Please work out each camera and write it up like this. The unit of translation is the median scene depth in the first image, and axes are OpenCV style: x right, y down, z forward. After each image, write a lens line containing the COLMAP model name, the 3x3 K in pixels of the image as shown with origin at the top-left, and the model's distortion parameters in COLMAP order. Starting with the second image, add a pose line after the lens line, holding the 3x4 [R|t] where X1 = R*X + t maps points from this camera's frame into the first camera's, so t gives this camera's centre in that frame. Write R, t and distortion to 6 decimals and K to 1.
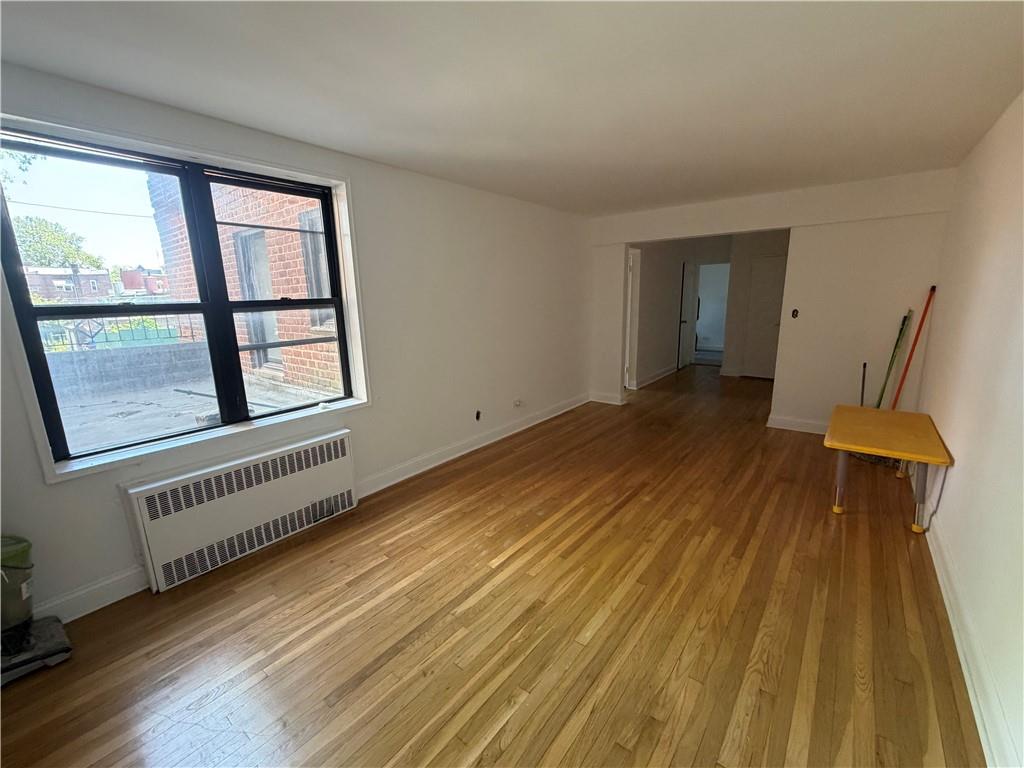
lens RADIAL K [[424.7, 0, 509.8], [0, 424.7, 387.1], [0, 0, 1]] dist [-0.000752, 0.000077]
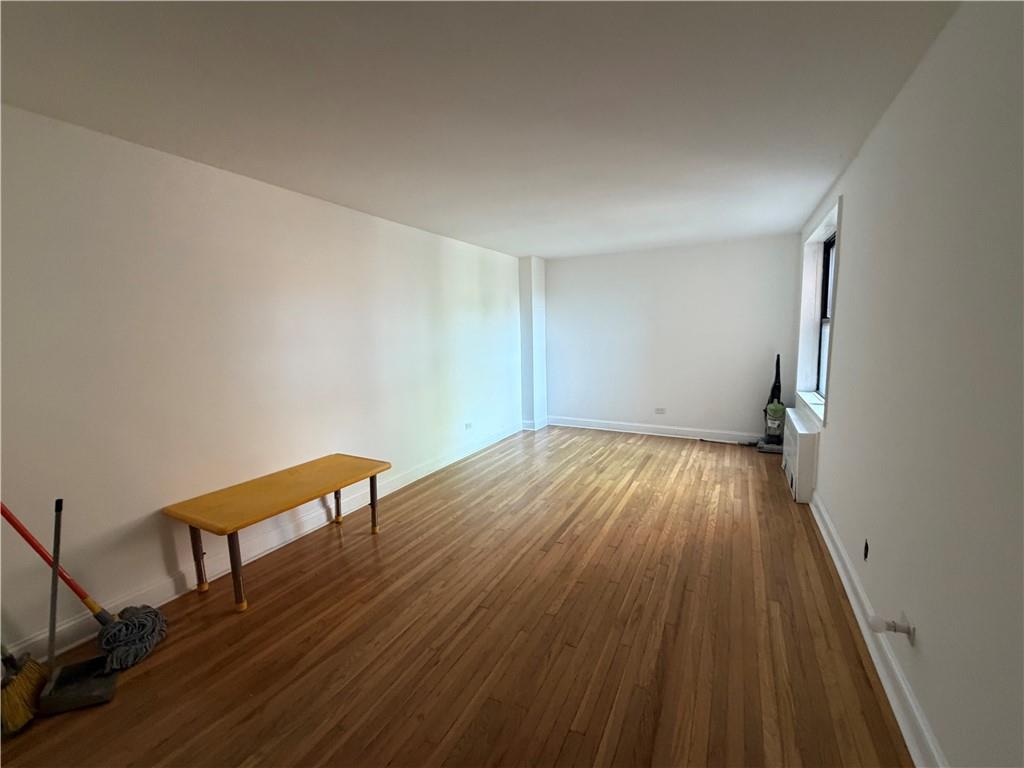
lens RADIAL K [[424.7, 0, 512.7], [0, 424.7, 385.8], [0, 0, 1]] dist [-0.000752, 0.000077]
pose [[-0.979923, 0.070945, -0.186325, 0.637062], [0.006083, 0.944752, 0.327730, -0.431952], [0.199282, 0.320017, -0.926216, 2.059849]]
